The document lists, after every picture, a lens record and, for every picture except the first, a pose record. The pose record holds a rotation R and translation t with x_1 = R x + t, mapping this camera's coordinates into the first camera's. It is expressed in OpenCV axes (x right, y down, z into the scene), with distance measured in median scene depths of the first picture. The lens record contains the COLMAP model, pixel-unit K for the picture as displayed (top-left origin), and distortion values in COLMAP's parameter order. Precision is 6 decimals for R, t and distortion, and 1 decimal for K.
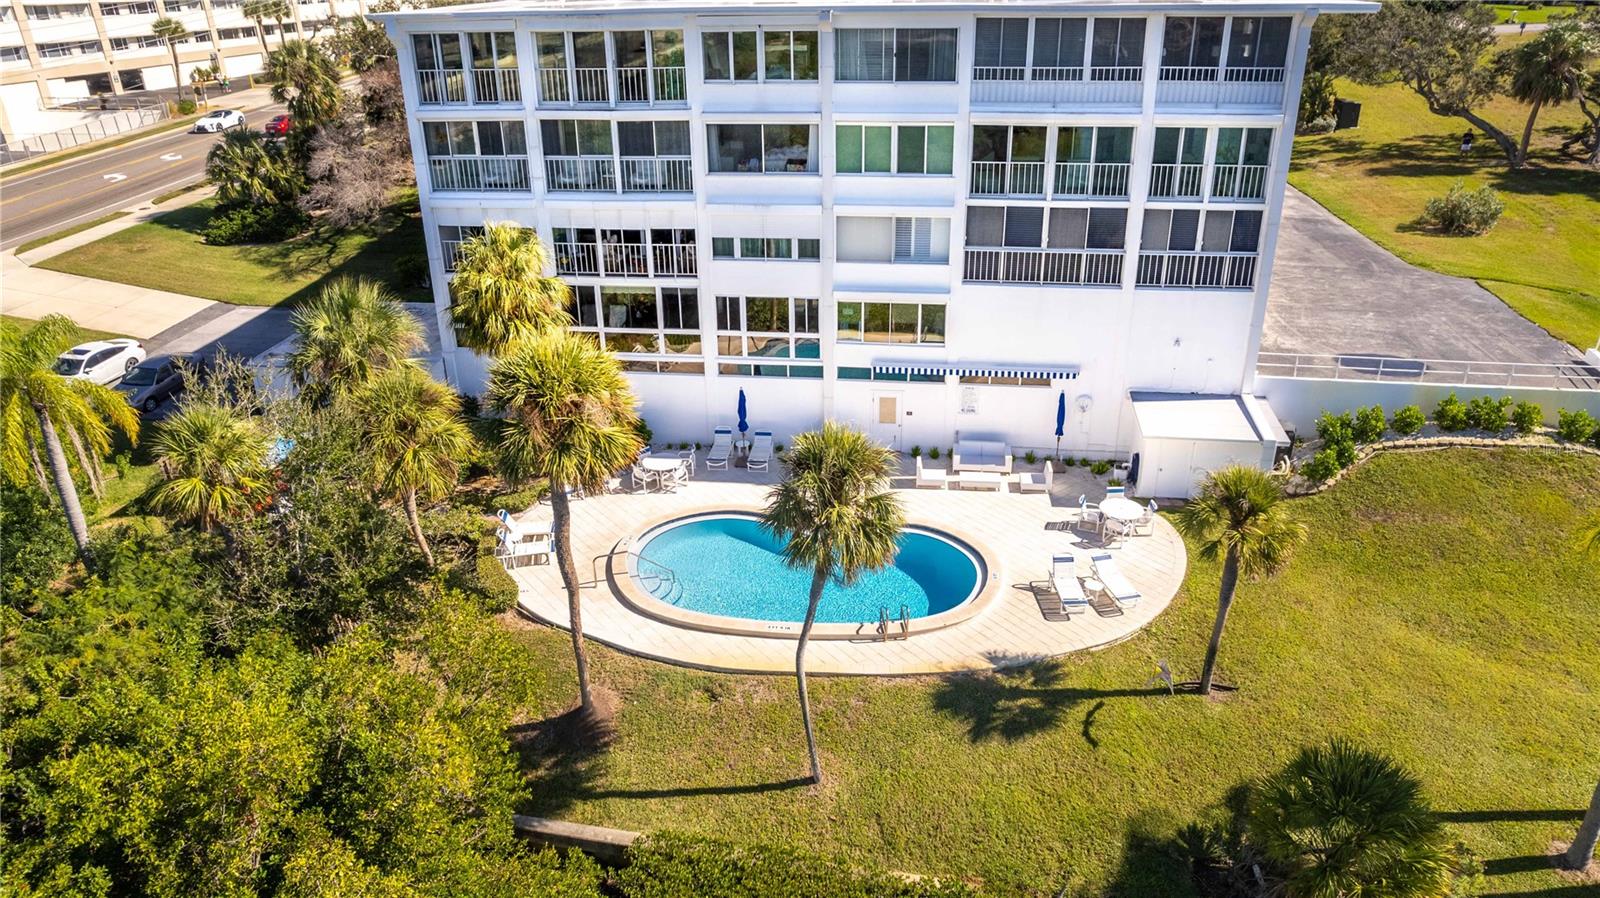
lens RADIAL K [[1056.3, 0, 800.0], [0, 1056.3, 449.0], [0, 0, 1]] dist [-0.083134, 0.105383]
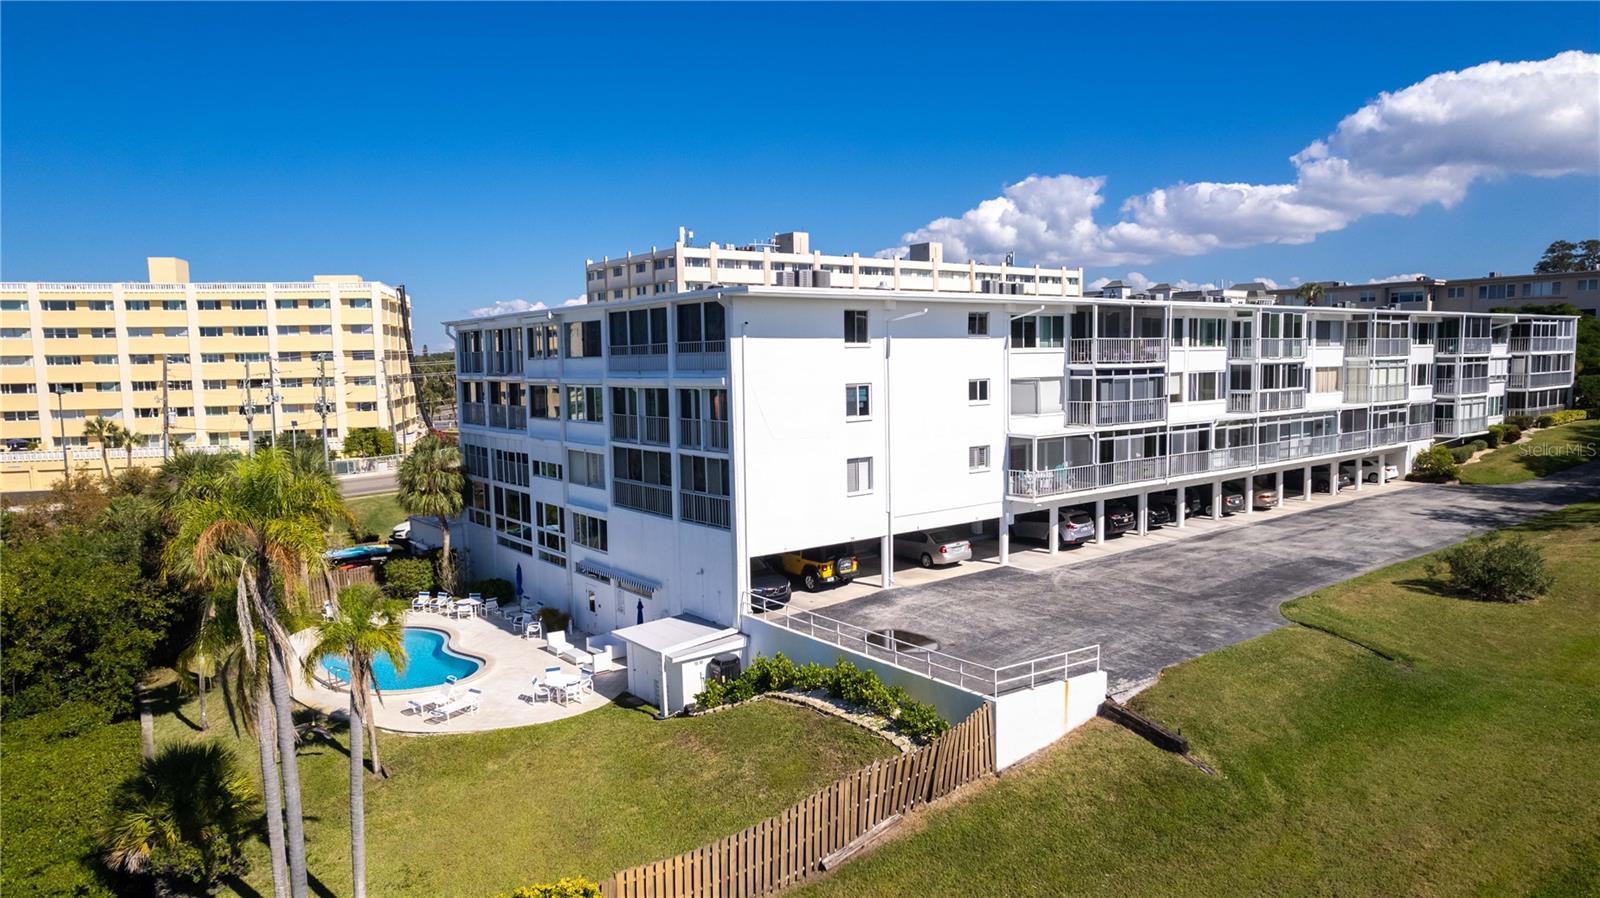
lens RADIAL K [[1056.3, 0, 800.0], [0, 1056.3, 449.0], [0, 0, 1]] dist [-0.083134, 0.105383]
pose [[0.699801, 0.062577, -0.711592, 1.263309], [-0.292907, 0.933698, -0.205944, -0.022621], [0.651525, 0.352550, 0.671732, 0.255215]]
